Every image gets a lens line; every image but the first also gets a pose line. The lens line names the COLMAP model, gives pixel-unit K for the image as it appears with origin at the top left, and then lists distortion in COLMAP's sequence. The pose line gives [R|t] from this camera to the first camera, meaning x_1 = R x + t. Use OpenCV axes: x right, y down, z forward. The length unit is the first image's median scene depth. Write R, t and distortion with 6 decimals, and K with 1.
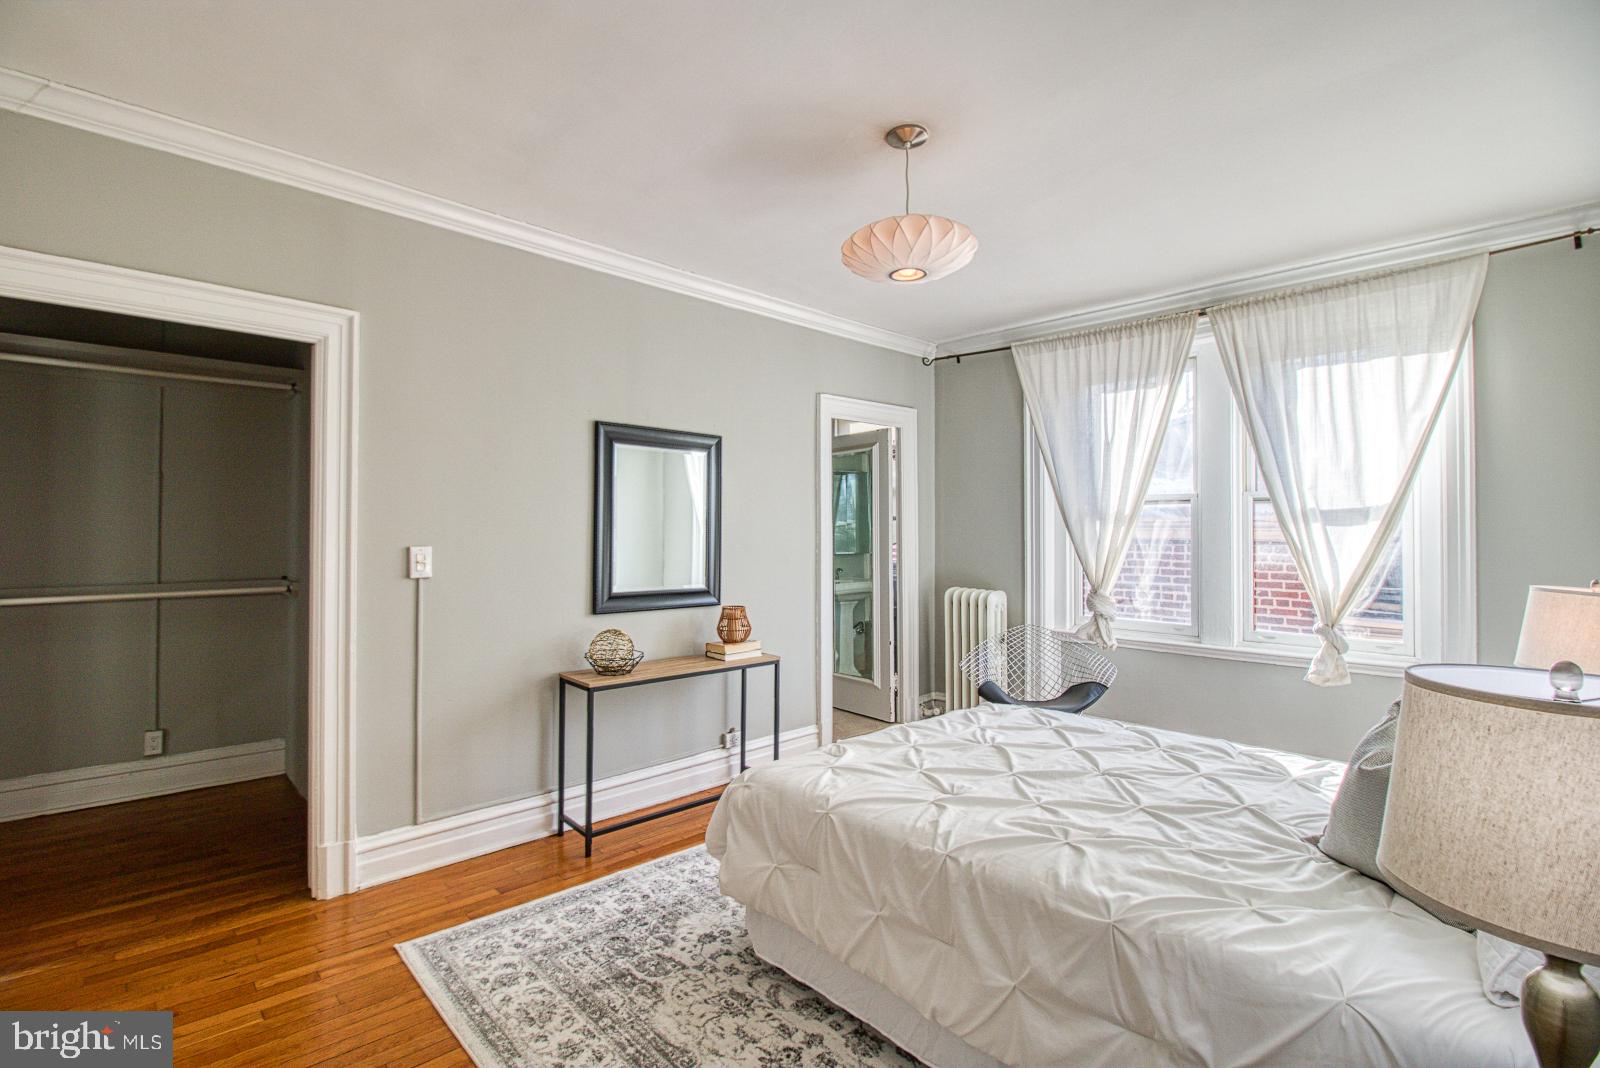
lens RADIAL K [[738.7, 0, 798.8], [0, 738.7, 526.0], [0, 0, 1]] dist [0.001270, -0.013706]
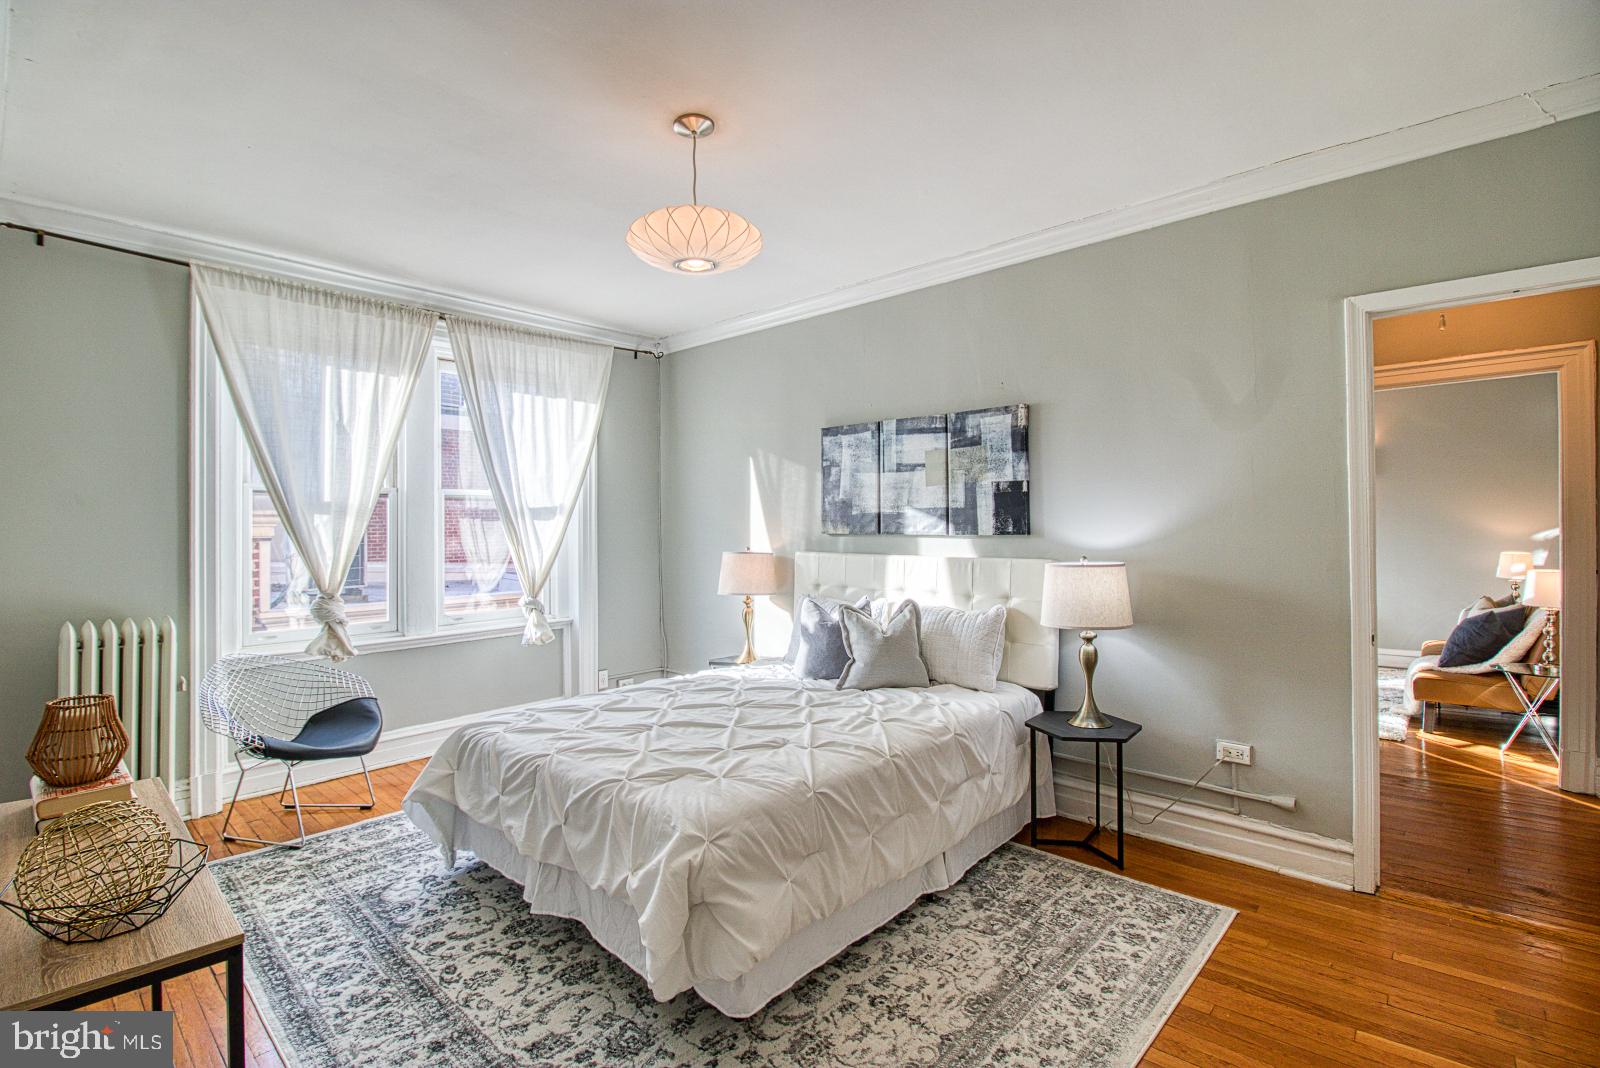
lens RADIAL K [[735.0, 0, 790.6], [0, 735.0, 516.6], [0, 0, 1]] dist [-0.001809, -0.000631]
pose [[-0.062345, 0.002083, 0.998053, -0.578518], [-0.000983, 0.999997, -0.002148, -0.004245], [-0.998054, -0.001115, -0.062342, 0.629184]]
